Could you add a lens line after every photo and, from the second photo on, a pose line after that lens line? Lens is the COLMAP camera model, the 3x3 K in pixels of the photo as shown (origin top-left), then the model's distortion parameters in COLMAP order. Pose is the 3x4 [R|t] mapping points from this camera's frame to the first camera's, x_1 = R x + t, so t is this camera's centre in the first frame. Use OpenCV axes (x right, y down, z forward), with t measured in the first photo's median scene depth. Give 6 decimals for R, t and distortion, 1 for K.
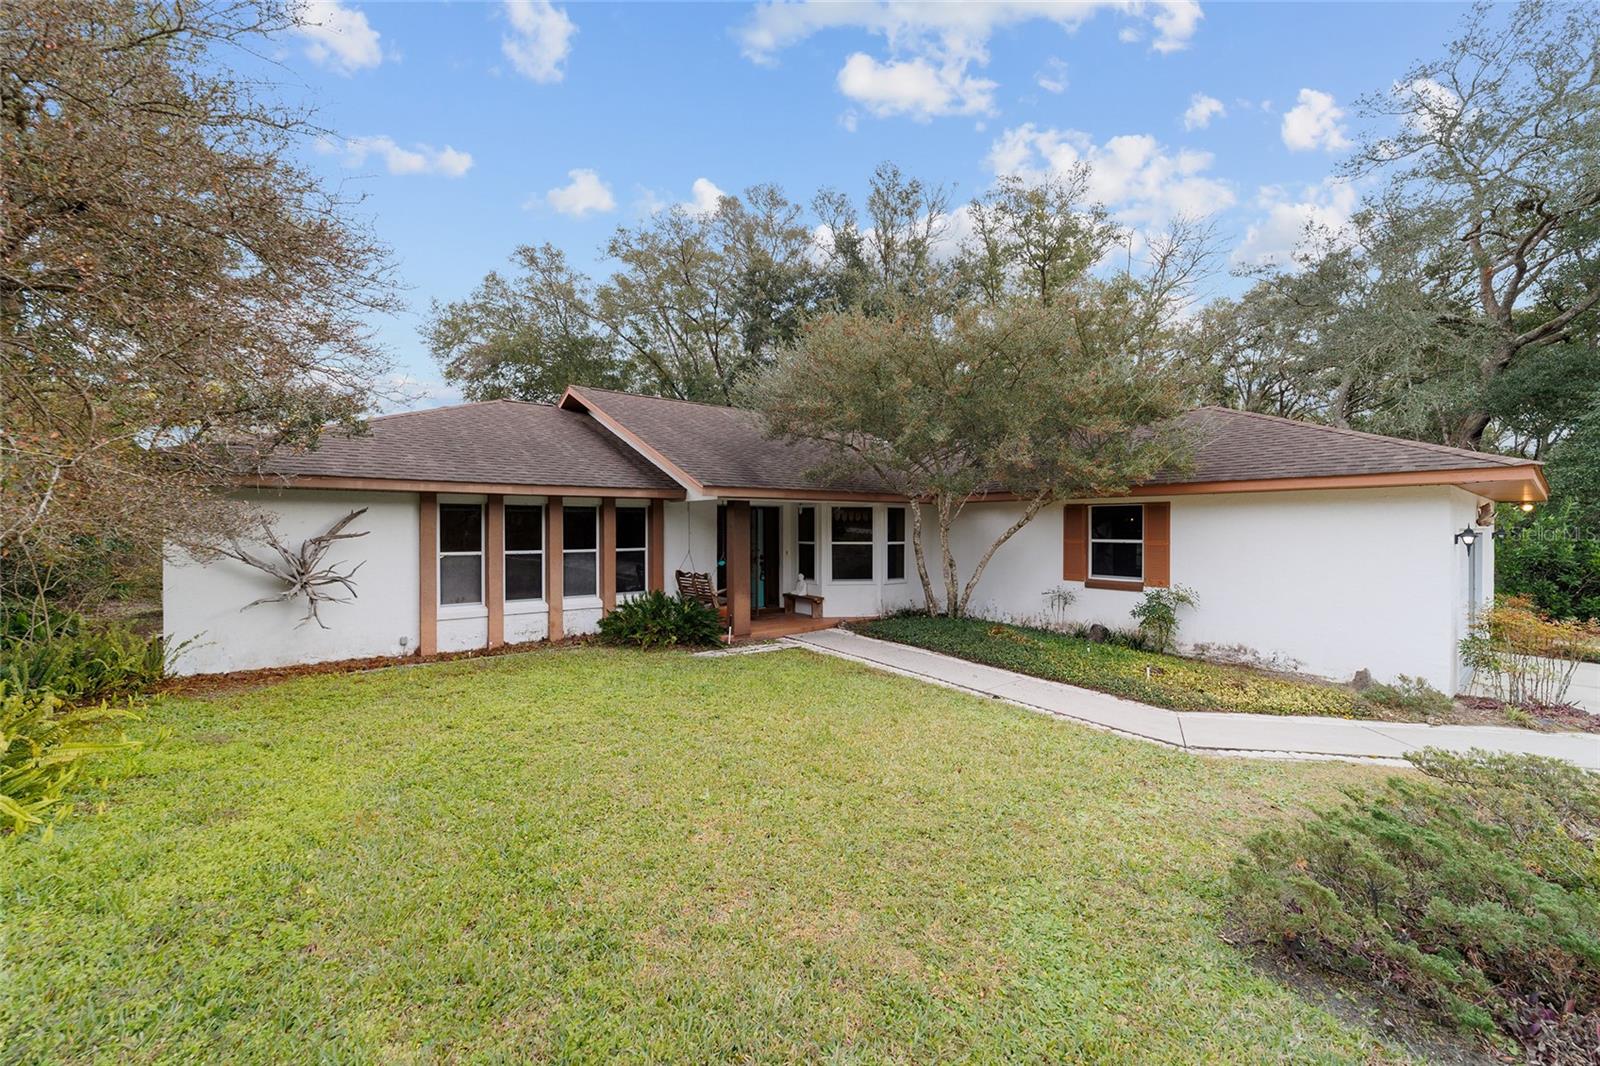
lens RADIAL K [[617.5, 0, 790.8], [0, 617.5, 530.1], [0, 0, 1]] dist [-0.013600, 0.006844]
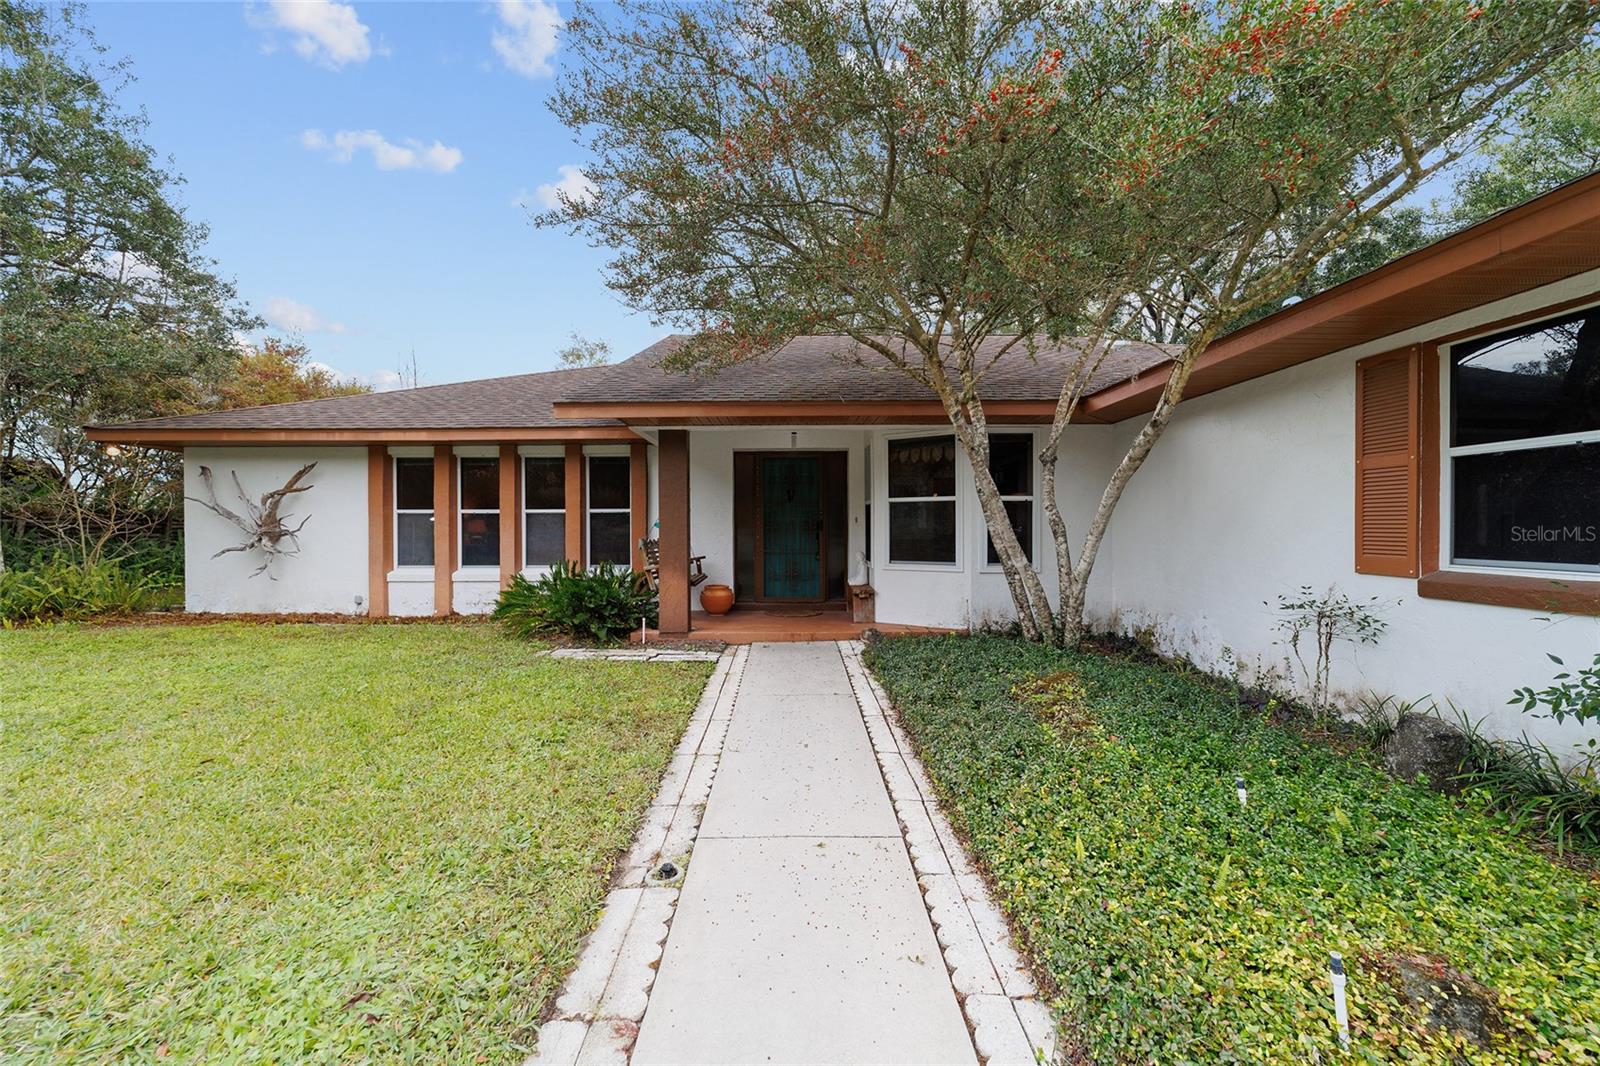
lens RADIAL K [[617.5, 0, 789.9], [0, 617.5, 530.6], [0, 0, 1]] dist [-0.013600, 0.006844]
pose [[0.788693, -0.000377, -0.614787, 0.446773], [0.000335, 1.000000, -0.000183, 0.063089], [0.614787, -0.000062, 0.788693, 0.577901]]
